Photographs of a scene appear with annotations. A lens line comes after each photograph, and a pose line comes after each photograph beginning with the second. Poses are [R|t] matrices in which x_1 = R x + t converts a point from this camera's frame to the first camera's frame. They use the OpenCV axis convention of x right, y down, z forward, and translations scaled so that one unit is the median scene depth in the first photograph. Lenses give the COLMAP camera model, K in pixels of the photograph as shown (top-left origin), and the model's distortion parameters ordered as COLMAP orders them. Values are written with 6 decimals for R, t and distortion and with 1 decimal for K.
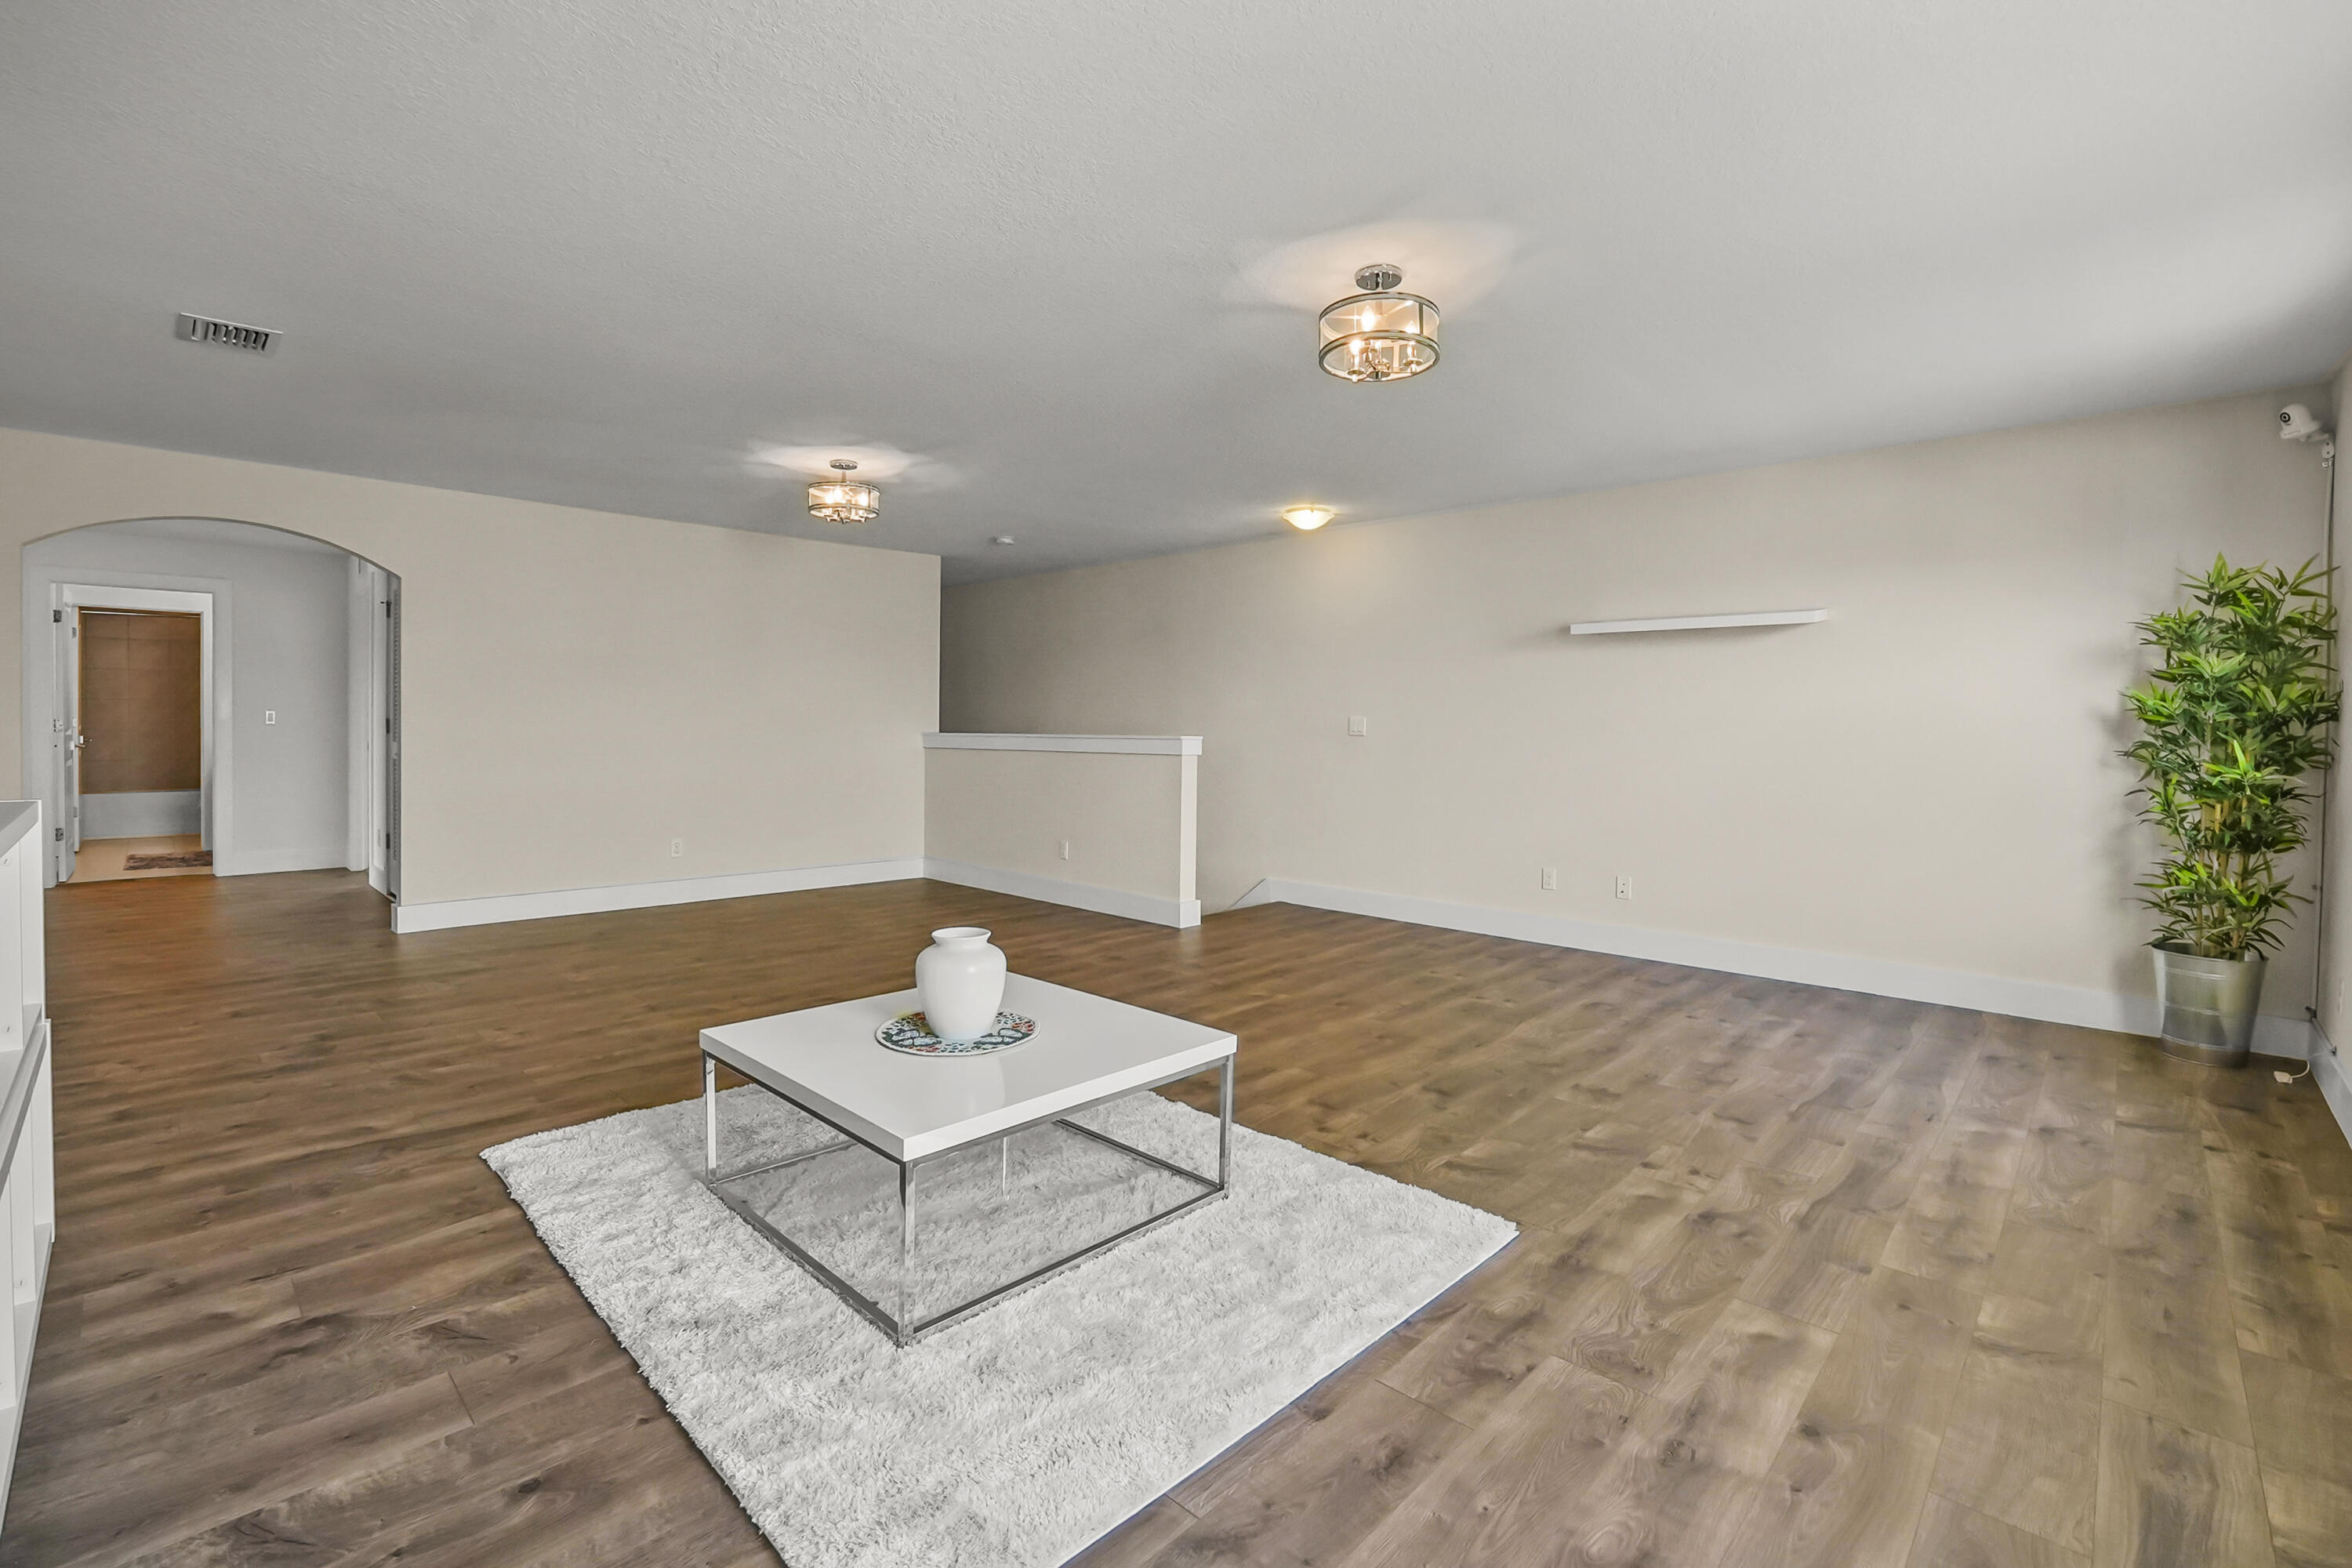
lens RADIAL K [[1014.7, 0, 1141.0], [0, 1014.7, 746.8], [0, 0, 1]] dist [-0.000445, 0.002447]
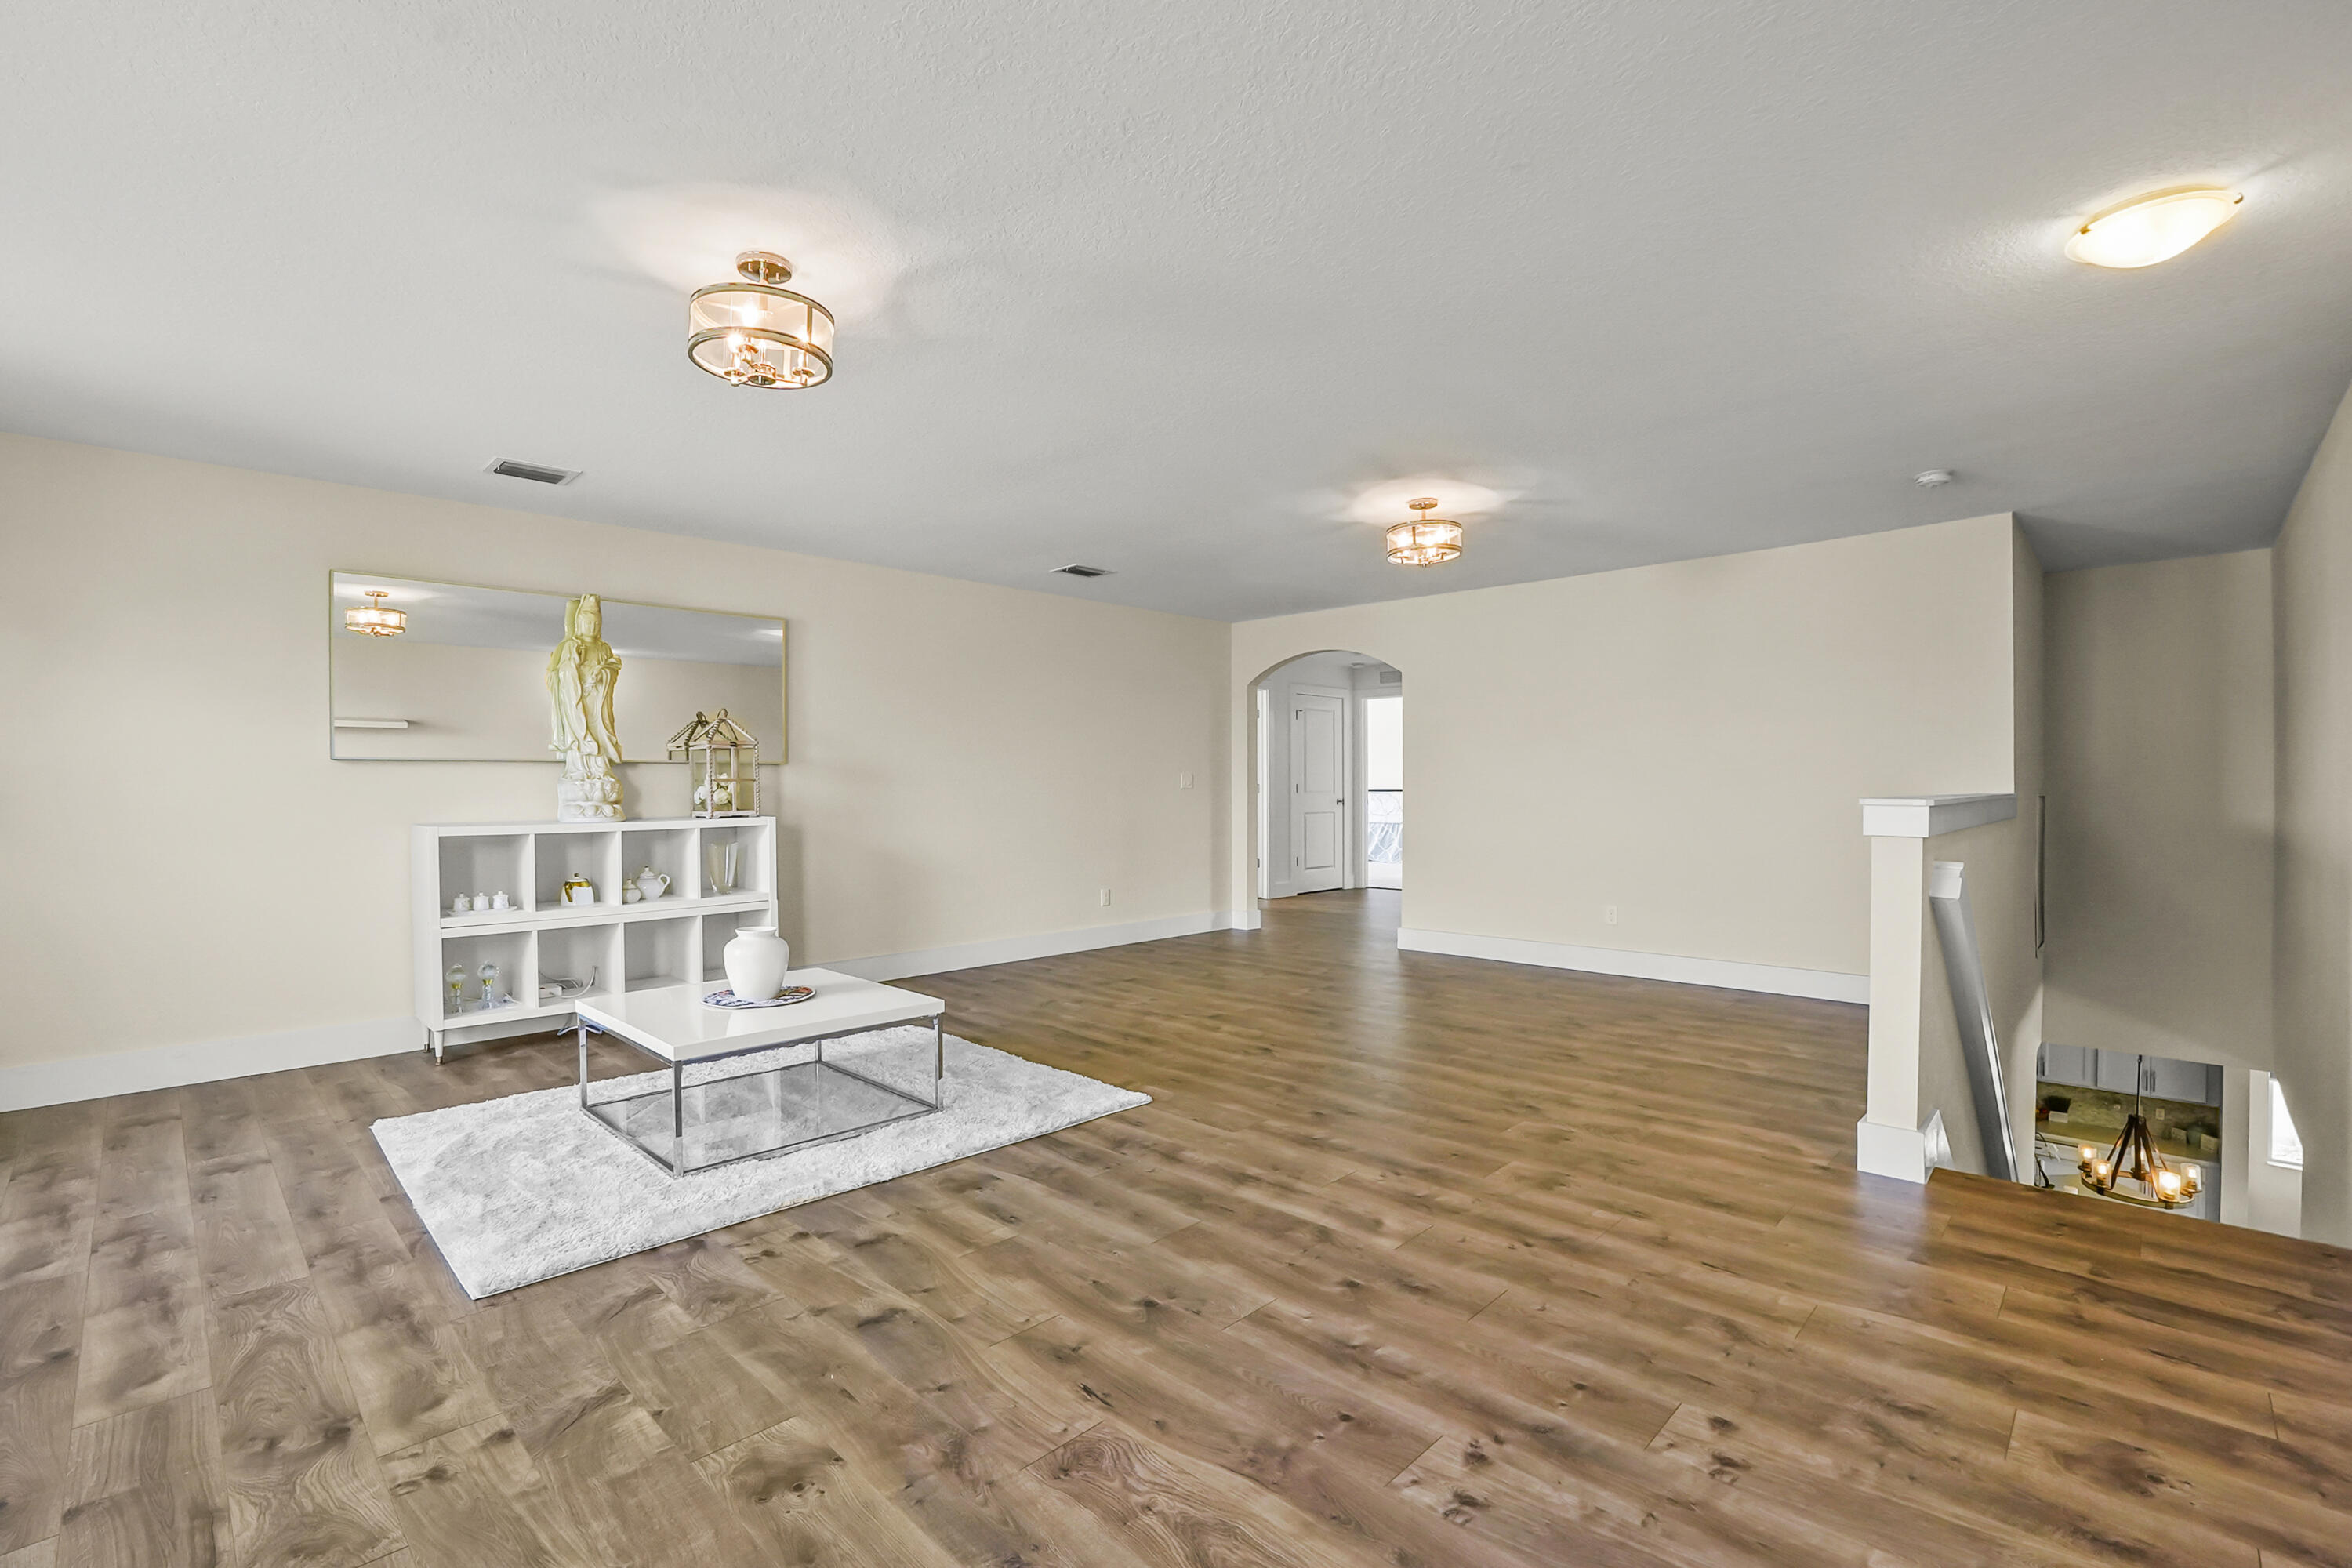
lens RADIAL K [[1014.7, 0, 1173.9], [0, 1014.7, 799.1], [0, 0, 1]] dist [-0.000445, 0.002447]
pose [[0.003172, -0.010086, -0.999944, 1.223317], [-0.008387, 0.999914, -0.010112, 0.001044], [0.999960, 0.008419, 0.003087, 1.501505]]
